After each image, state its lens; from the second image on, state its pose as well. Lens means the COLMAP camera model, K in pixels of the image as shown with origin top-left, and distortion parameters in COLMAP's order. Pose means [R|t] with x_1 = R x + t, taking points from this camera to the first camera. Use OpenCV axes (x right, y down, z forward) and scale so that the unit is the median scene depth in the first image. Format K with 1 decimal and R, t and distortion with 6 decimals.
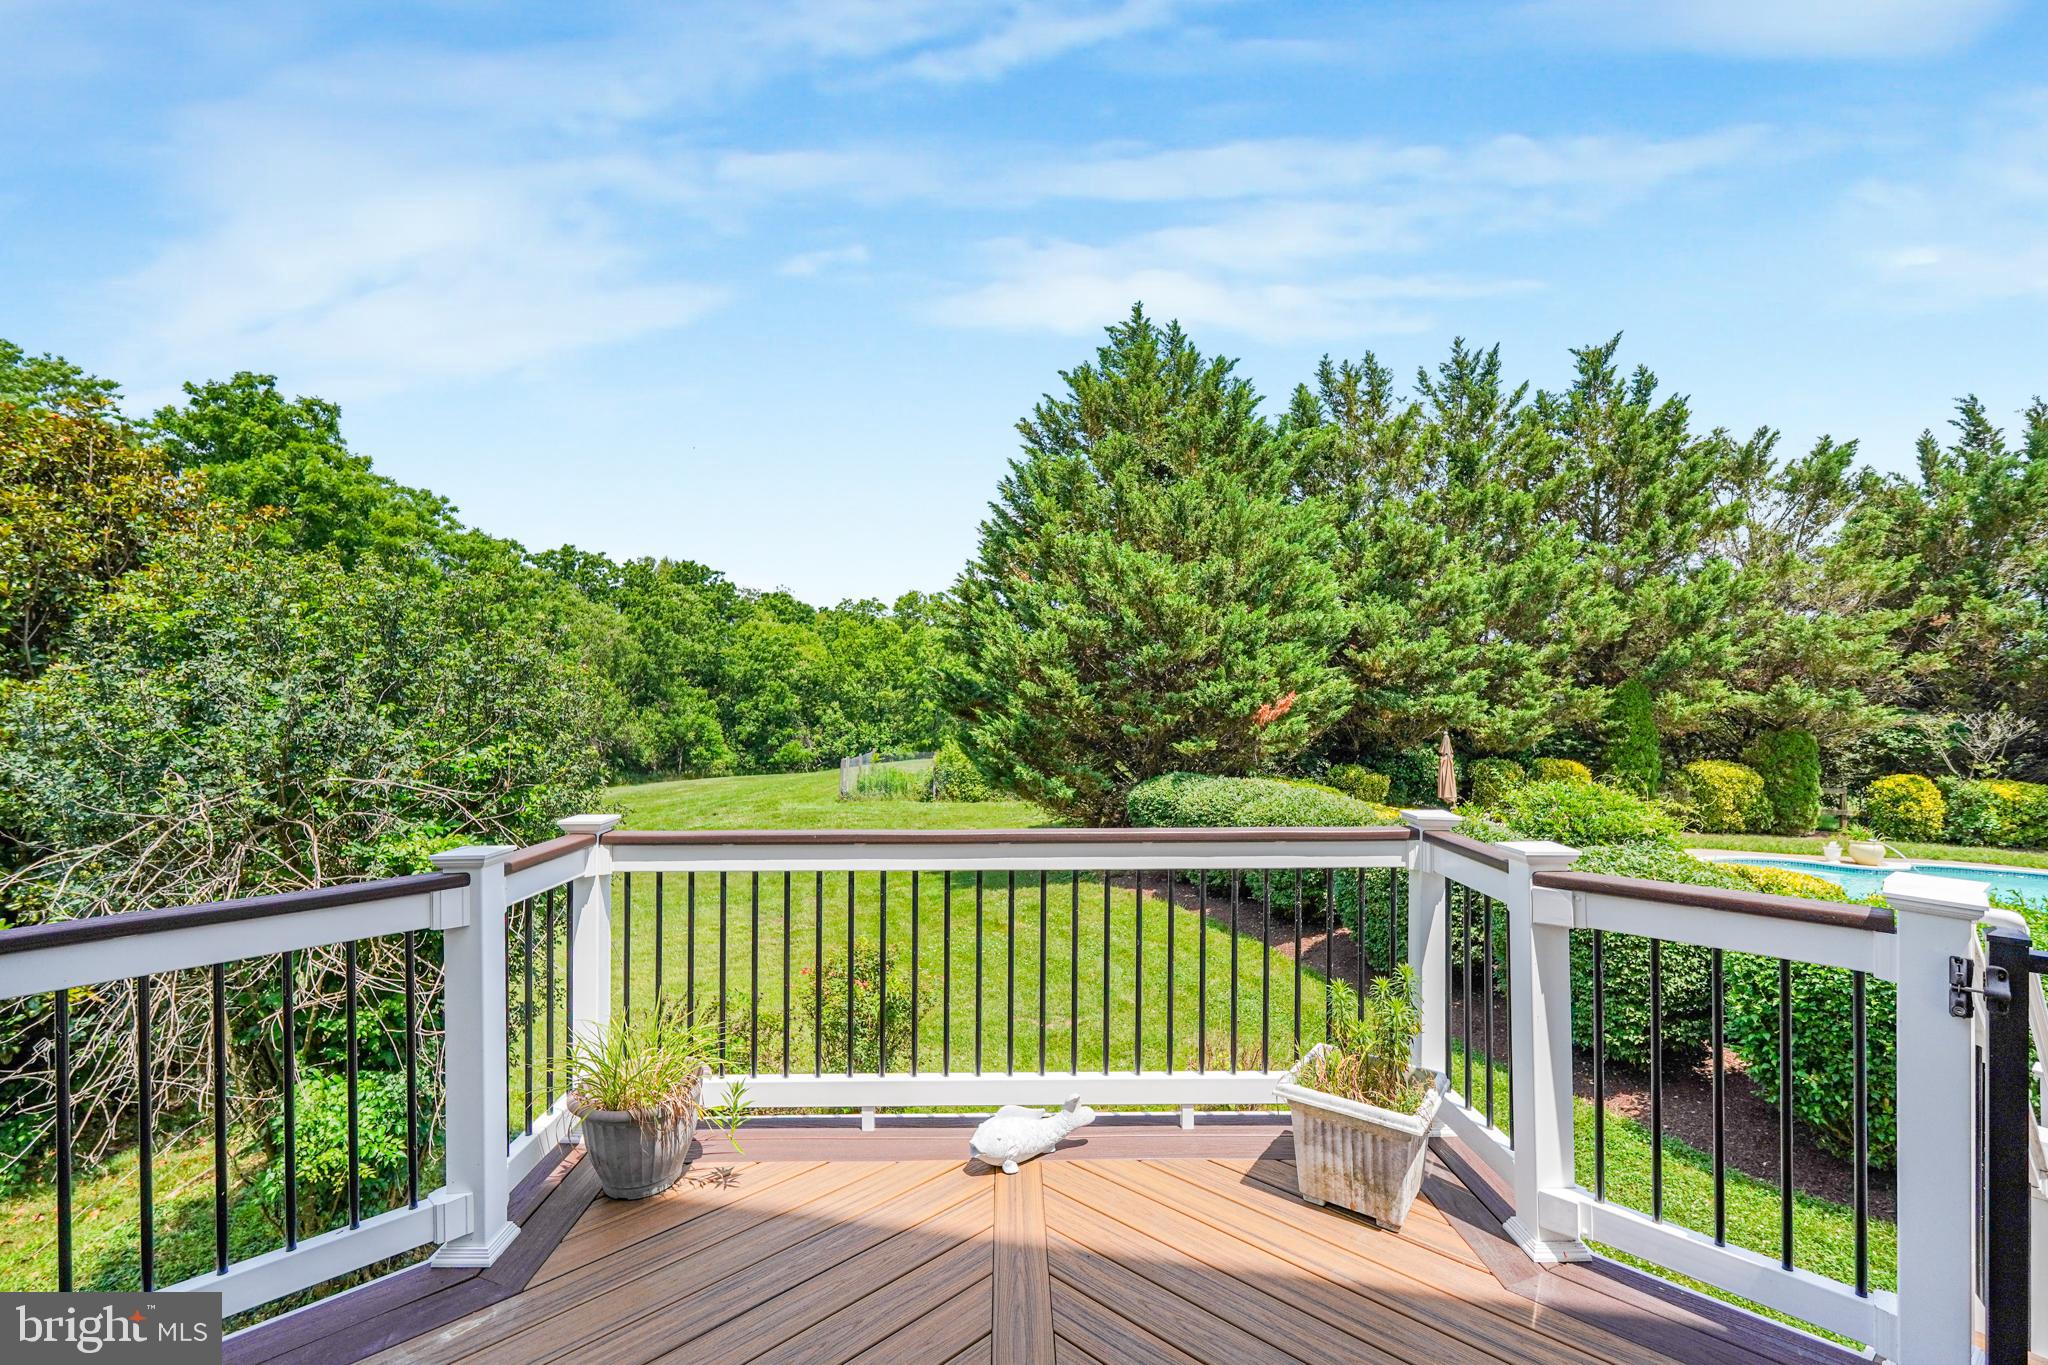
lens RADIAL K [[876.5, 0, 1017.5], [0, 876.5, 678.8], [0, 0, 1]] dist [-0.000485, 0.000552]
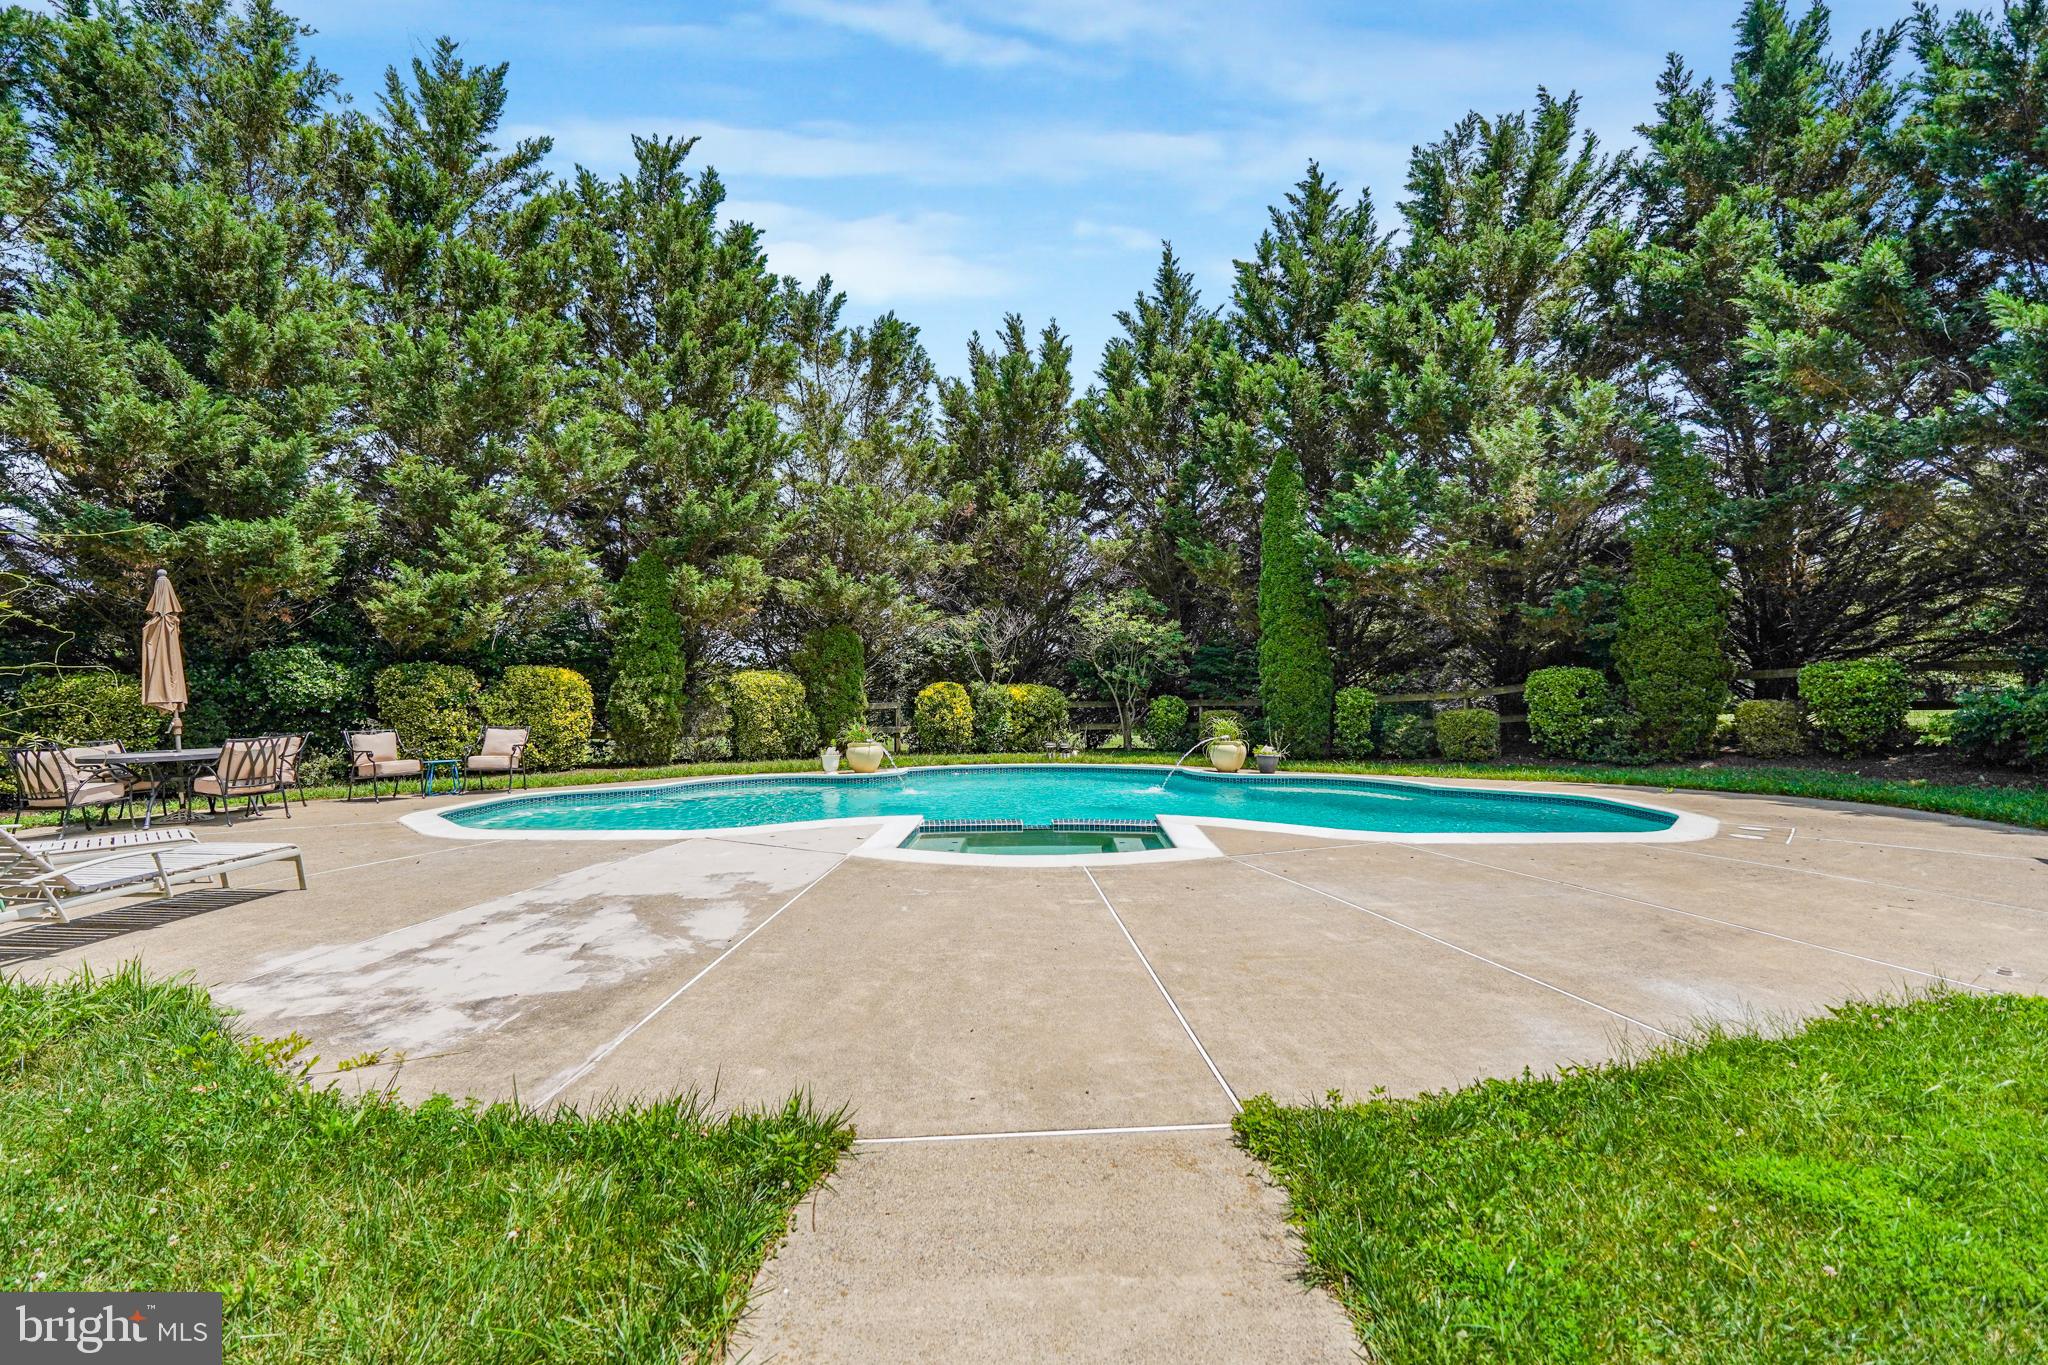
lens RADIAL K [[876.3, 0, 1017.2], [0, 876.3, 680.6], [0, 0, 1]] dist [-0.035424, 0.014243]
pose [[0.730109, -0.001151, 0.683330, 0.440576], [-0.000504, 0.999997, 0.002224, 0.104271], [-0.683331, -0.001968, 0.730106, 0.282195]]
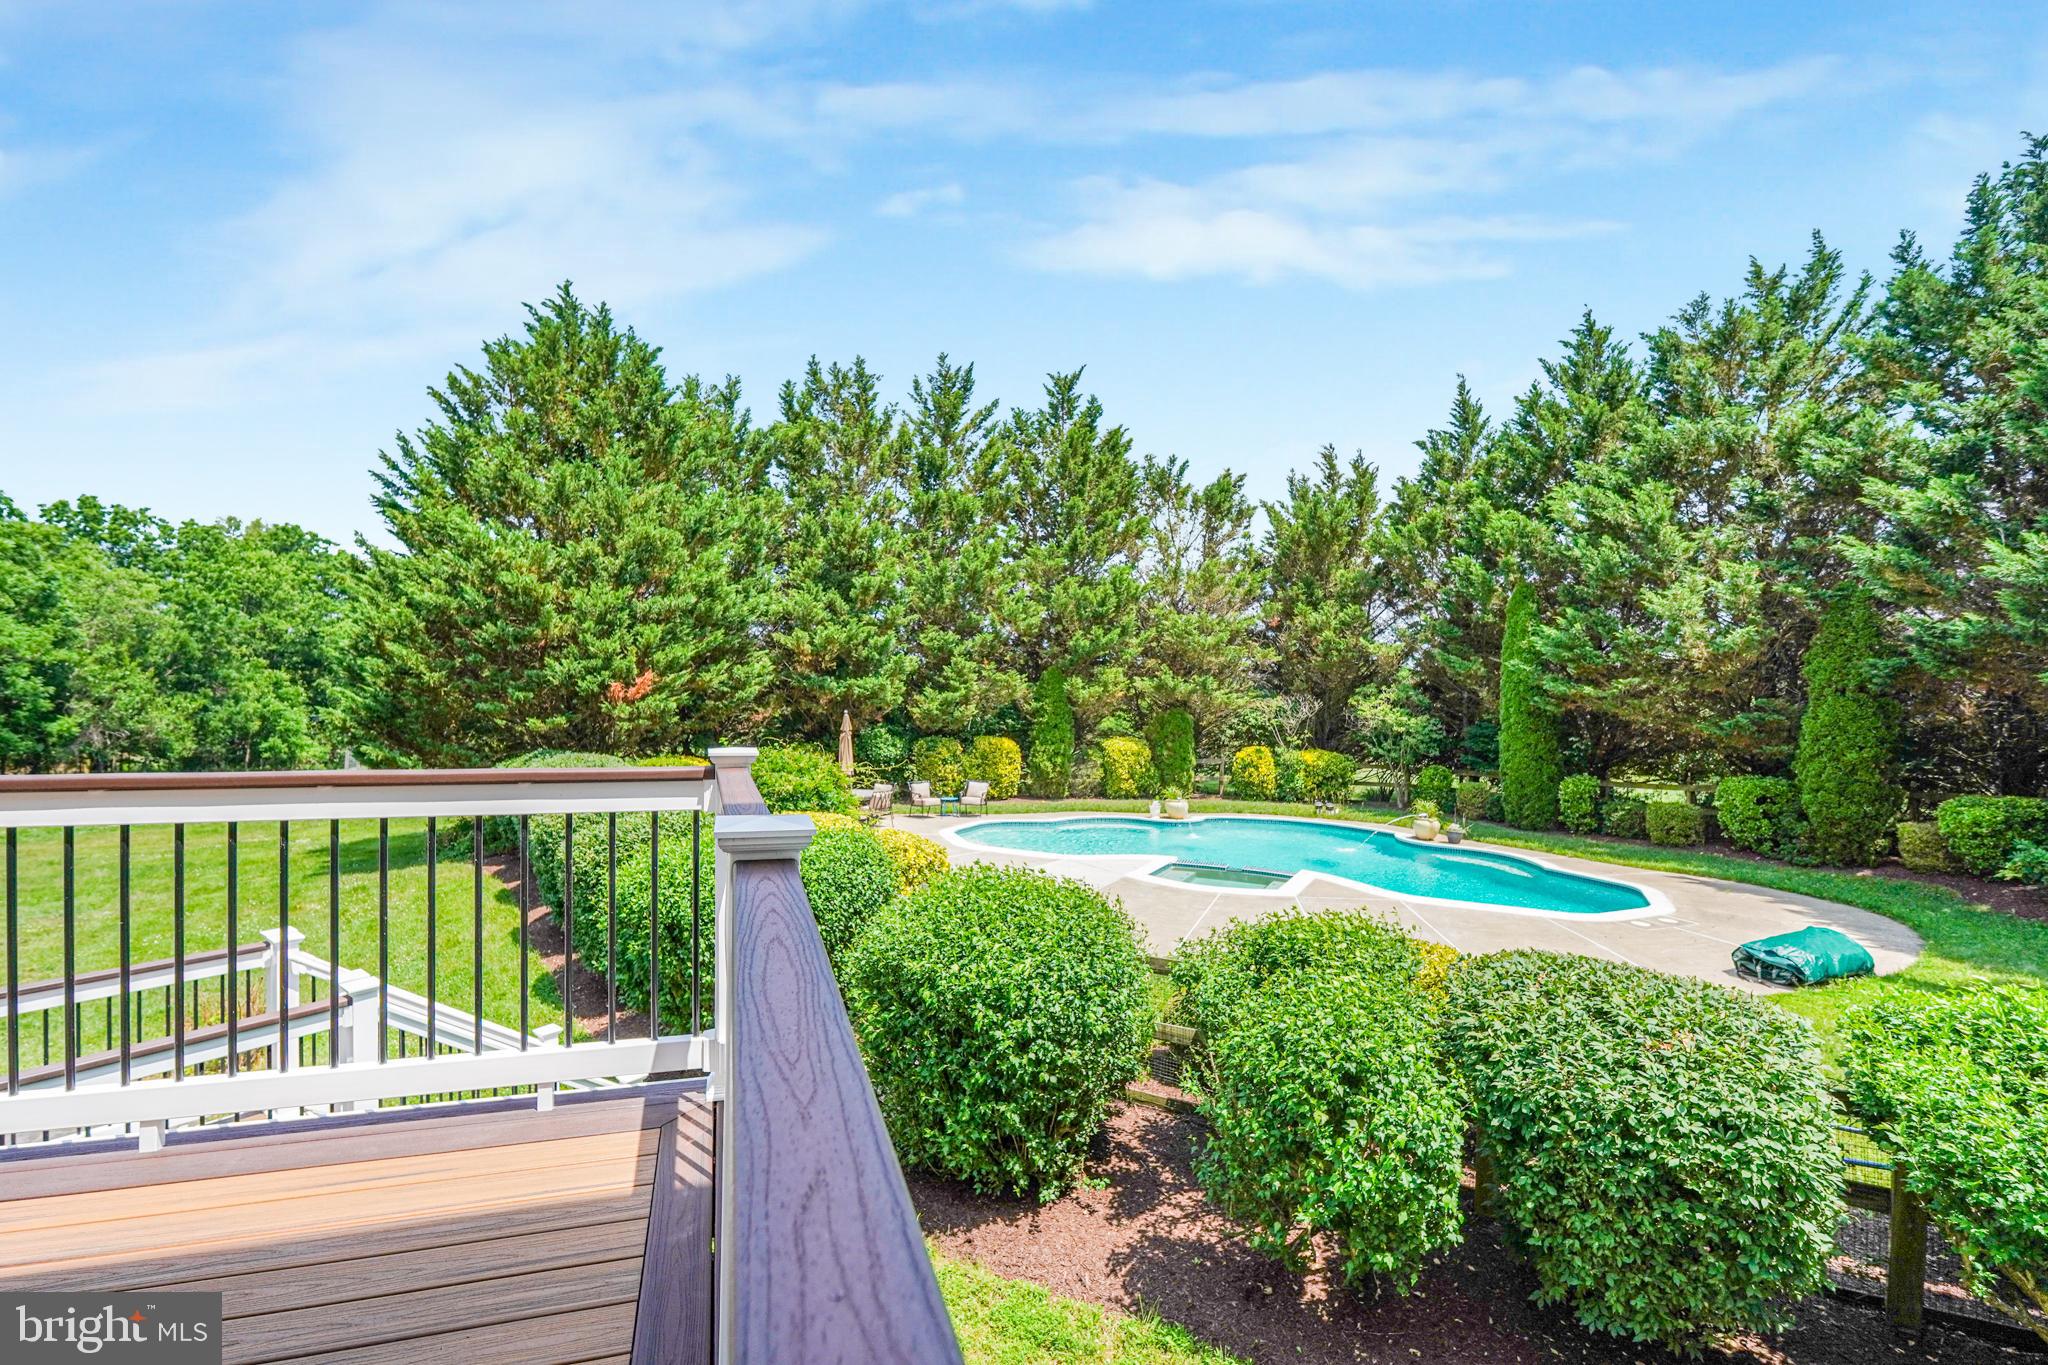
lens RADIAL K [[882.4, 0, 1004.7], [0, 882.4, 678.6], [0, 0, 1]] dist [-0.027084, 0.008609]
pose [[0.960867, 0.009488, 0.276849, 0.323881], [-0.012196, 0.999893, 0.008063, 0.007908], [-0.276743, -0.011124, 0.960880, -0.090870]]
